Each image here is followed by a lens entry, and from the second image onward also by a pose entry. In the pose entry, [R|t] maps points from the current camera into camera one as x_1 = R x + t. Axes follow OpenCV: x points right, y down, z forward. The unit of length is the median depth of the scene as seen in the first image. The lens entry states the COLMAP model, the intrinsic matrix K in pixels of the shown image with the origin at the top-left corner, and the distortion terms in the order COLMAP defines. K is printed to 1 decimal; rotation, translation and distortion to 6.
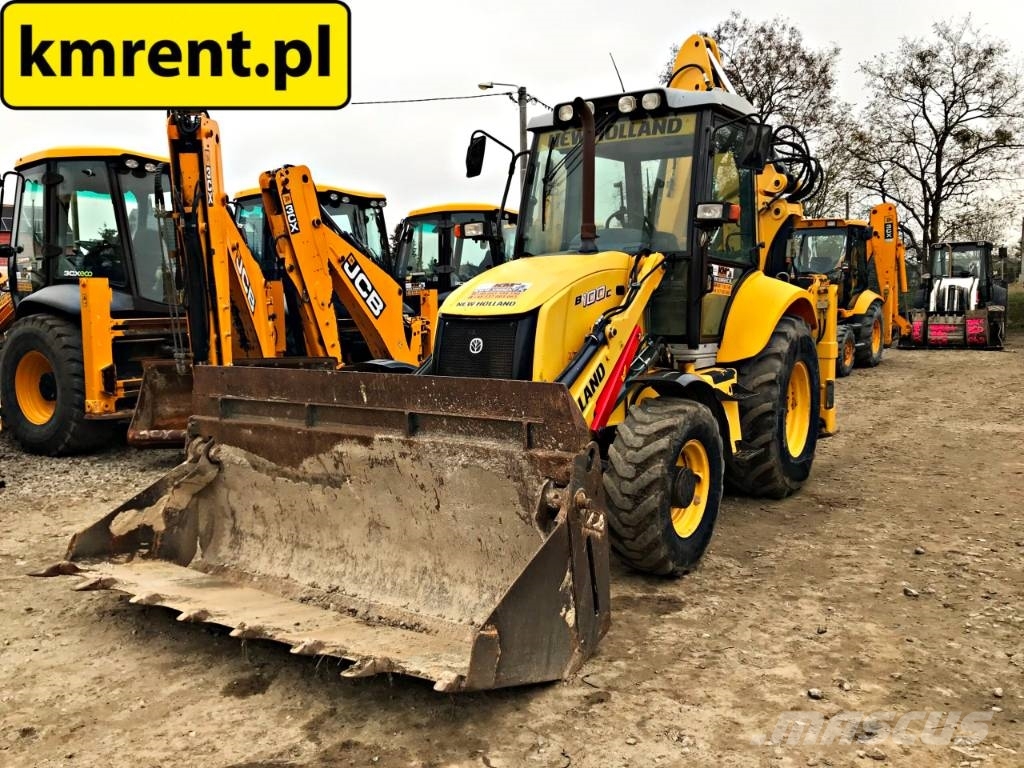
lens RADIAL K [[837.7, 0, 506.0], [0, 837.7, 379.4], [0, 0, 1]] dist [0.034882, -0.032324]
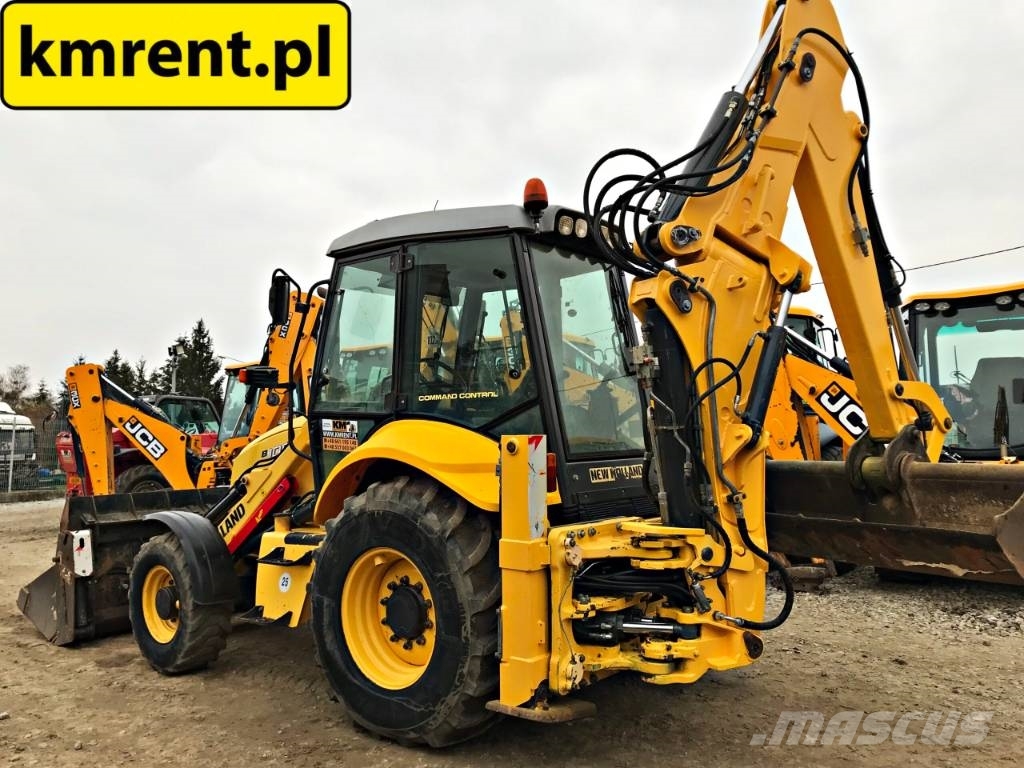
lens RADIAL K [[837.7, 0, 510.2], [0, 837.7, 378.2], [0, 0, 1]] dist [0.034882, -0.032324]
pose [[-0.093886, -0.056060, -0.994003, 1.362907], [-0.072769, 0.996129, -0.049307, -0.176710], [0.992920, 0.067703, -0.097602, 1.511165]]
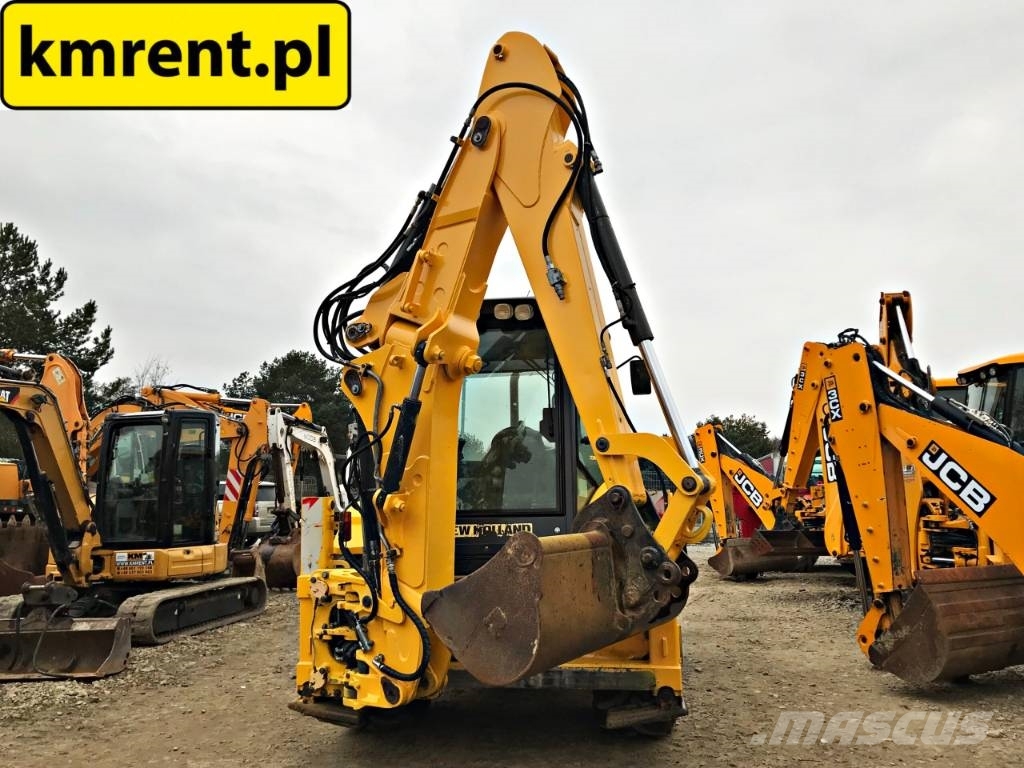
lens RADIAL K [[837.7, 0, 508.7], [0, 837.7, 379.0], [0, 0, 1]] dist [0.034882, -0.032324]
pose [[-0.908237, -0.034856, -0.417003, 0.788830], [-0.015023, 0.998598, -0.050750, -0.264465], [0.418187, -0.039828, -0.907487, 2.558287]]
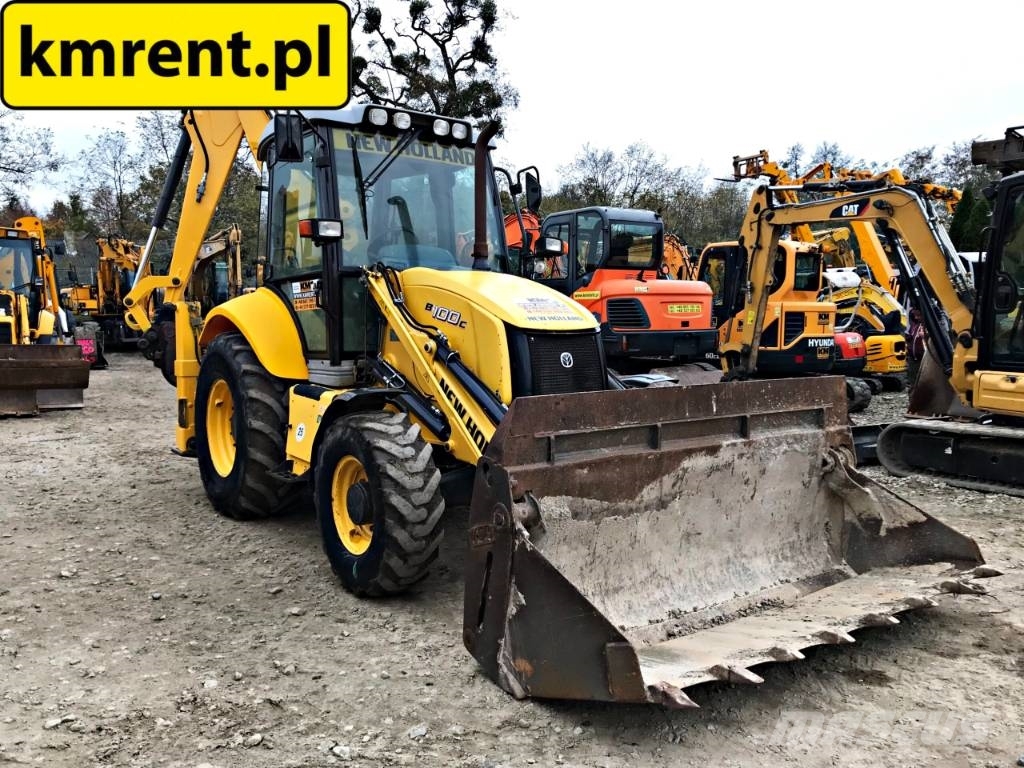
lens RADIAL K [[837.7, 0, 508.2], [0, 837.7, 380.4], [0, 0, 1]] dist [0.034882, -0.032324]
pose [[0.344588, -0.055470, 0.937114, -0.966458], [0.079381, 0.996399, 0.029790, -0.049635], [-0.935392, 0.064124, 0.347750, 0.694546]]
